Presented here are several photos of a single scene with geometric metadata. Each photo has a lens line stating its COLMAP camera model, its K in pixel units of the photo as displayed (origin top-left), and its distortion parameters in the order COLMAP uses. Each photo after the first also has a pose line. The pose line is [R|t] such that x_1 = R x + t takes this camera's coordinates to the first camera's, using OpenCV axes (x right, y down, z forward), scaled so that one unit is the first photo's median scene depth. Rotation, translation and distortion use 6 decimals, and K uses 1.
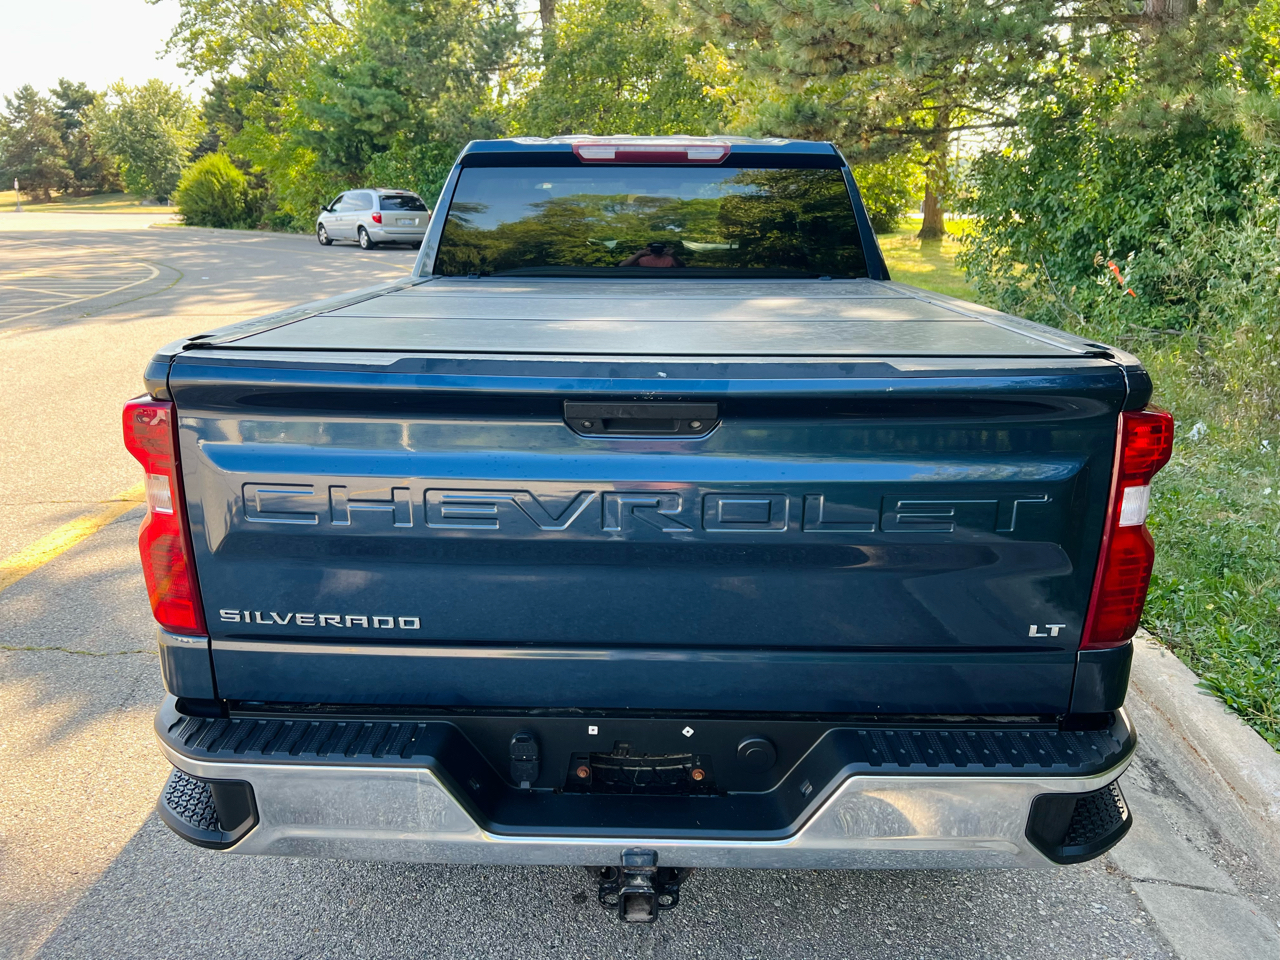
lens RADIAL K [[1001.8, 0, 633.9], [0, 1001.8, 476.5], [0, 0, 1]] dist [0.067477, -0.093599]
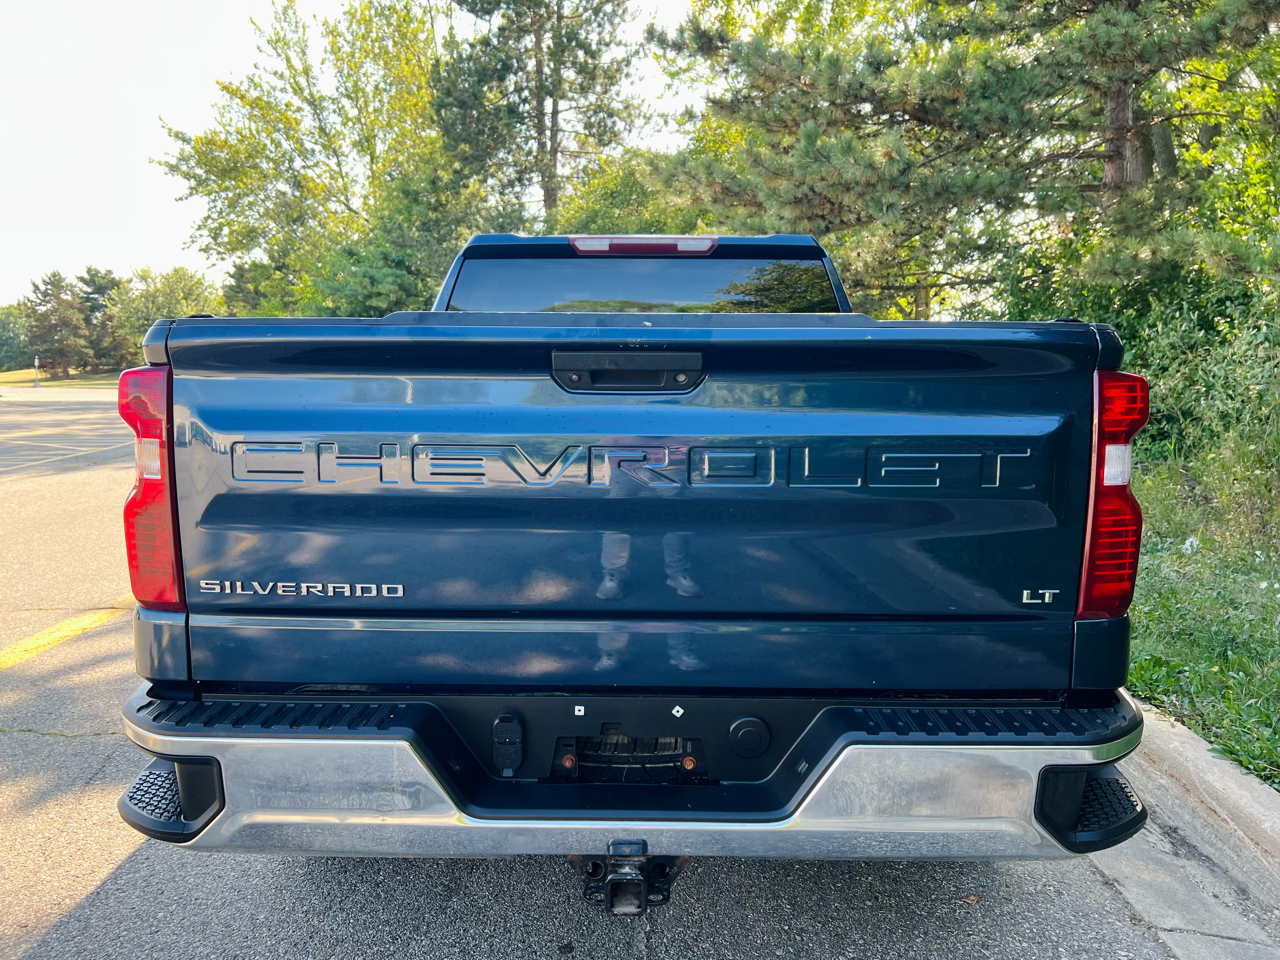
lens RADIAL K [[1001.0, 0, 638.4], [0, 1001.0, 483.8], [0, 0, 1]] dist [0.061163, -0.084275]
pose [[0.999986, -0.002017, 0.004909, 0.007638], [0.002885, 0.982991, -0.183632, 0.141285], [-0.004455, 0.183644, 0.982983, 0.010105]]
